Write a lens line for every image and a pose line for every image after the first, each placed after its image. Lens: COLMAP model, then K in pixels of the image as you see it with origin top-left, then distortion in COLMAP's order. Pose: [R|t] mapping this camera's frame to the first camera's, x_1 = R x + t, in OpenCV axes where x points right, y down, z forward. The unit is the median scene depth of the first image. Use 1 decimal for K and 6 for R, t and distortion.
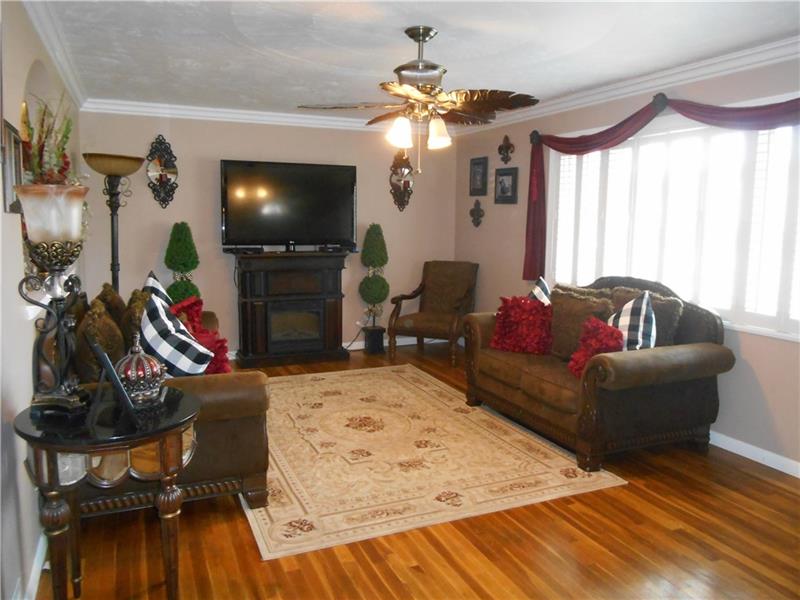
lens RADIAL K [[612.9, 0, 404.0], [0, 612.9, 299.1], [0, 0, 1]] dist [-0.020498, 0.001318]
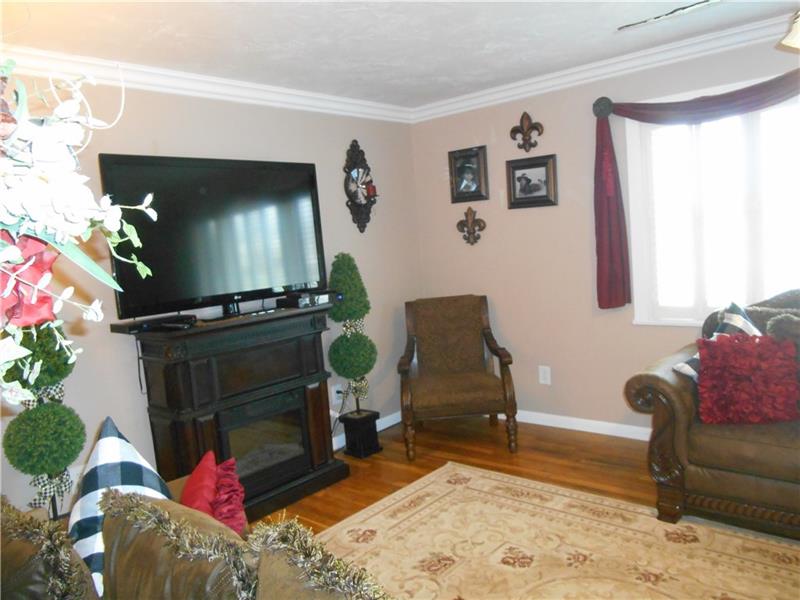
lens RADIAL K [[612.9, 0, 405.4], [0, 612.9, 300.7], [0, 0, 1]] dist [-0.020498, 0.001318]
pose [[0.898931, -0.125041, 0.419866, -0.286111], [0.145256, 0.989259, -0.016379, -0.058876], [-0.413308, 0.075712, 0.907438, 0.429326]]
